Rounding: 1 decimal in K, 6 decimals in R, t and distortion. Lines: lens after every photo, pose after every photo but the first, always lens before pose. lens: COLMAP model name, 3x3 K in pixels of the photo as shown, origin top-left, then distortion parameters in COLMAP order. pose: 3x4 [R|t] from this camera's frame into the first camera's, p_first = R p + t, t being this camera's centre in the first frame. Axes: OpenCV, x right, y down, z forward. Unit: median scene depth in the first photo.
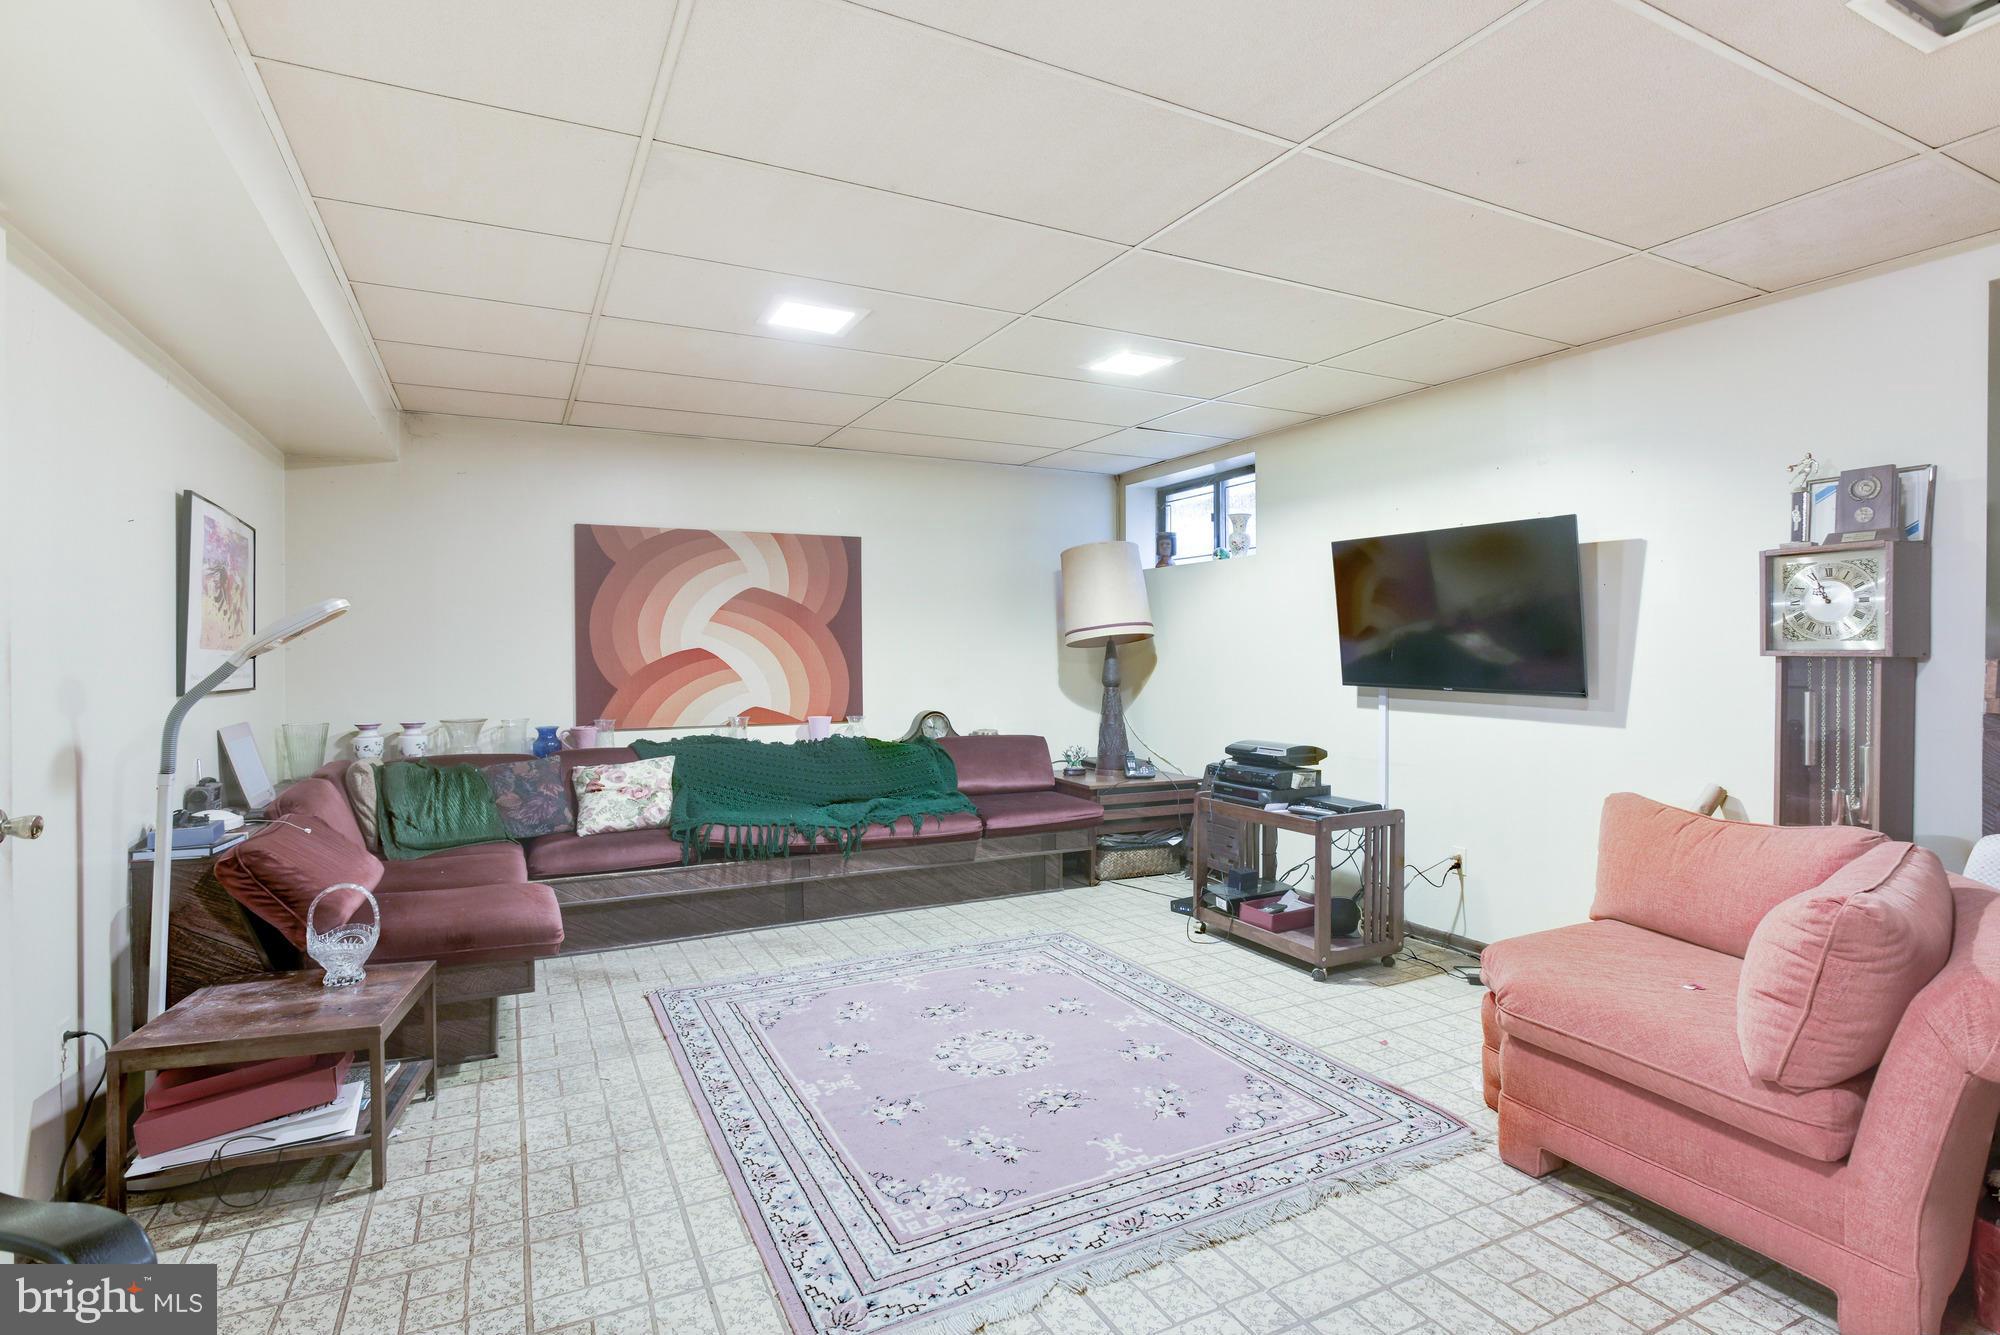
lens RADIAL K [[983.0, 0, 1002.8], [0, 983.0, 656.6], [0, 0, 1]] dist [-0.033109, 0.007255]
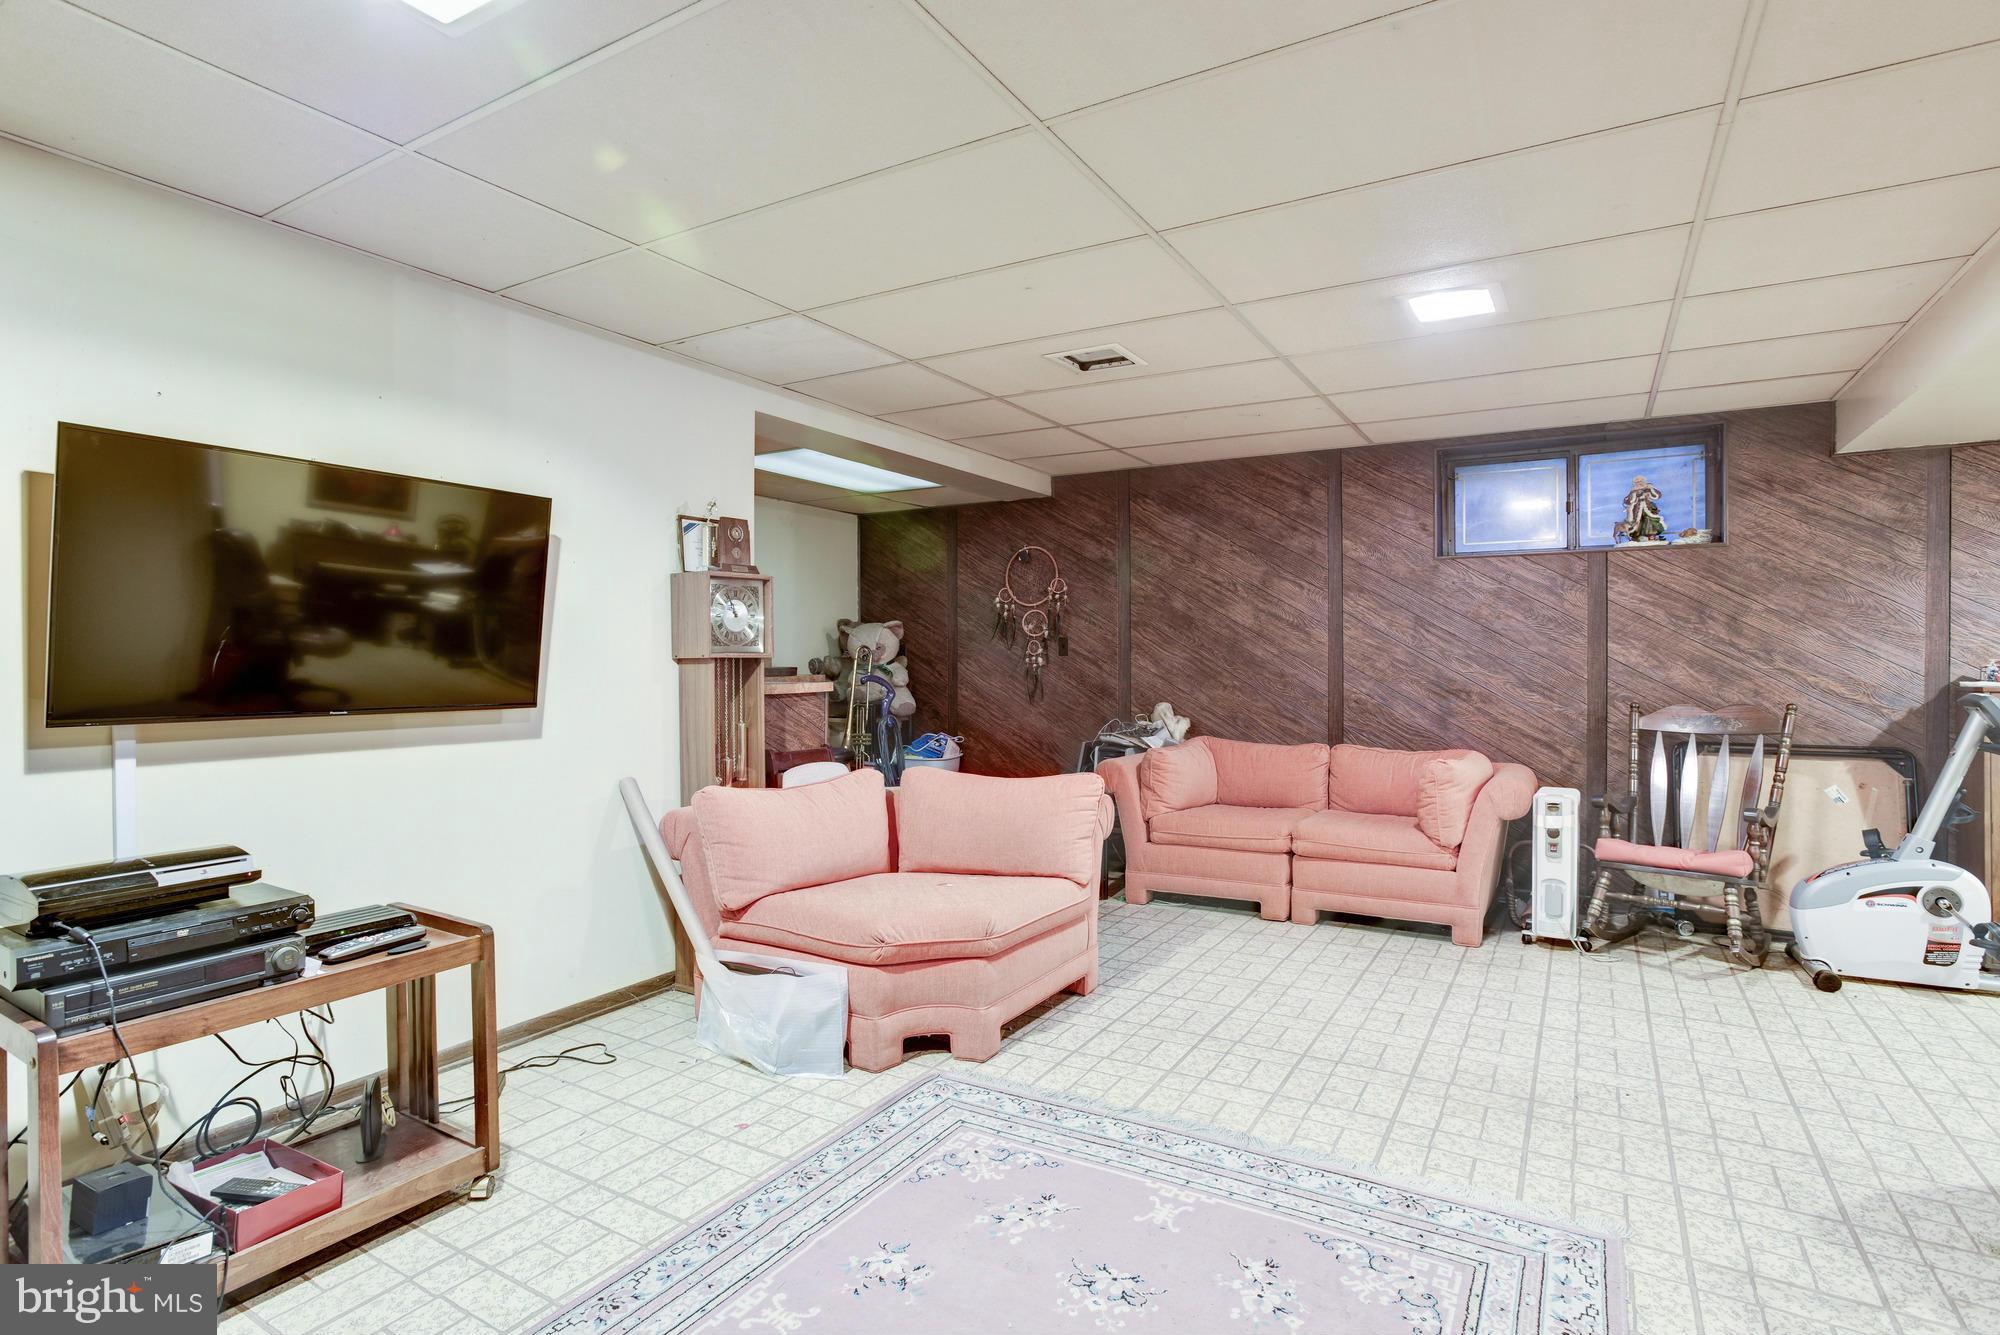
lens RADIAL K [[983.0, 0, 1043.4], [0, 983.0, 669.6], [0, 0, 1]] dist [-0.033109, 0.007255]
pose [[-0.557054, -0.003395, 0.830469, -0.607046], [0.009693, 0.999897, 0.010590, 0.002396], [-0.830420, 0.013948, -0.556964, 1.729727]]
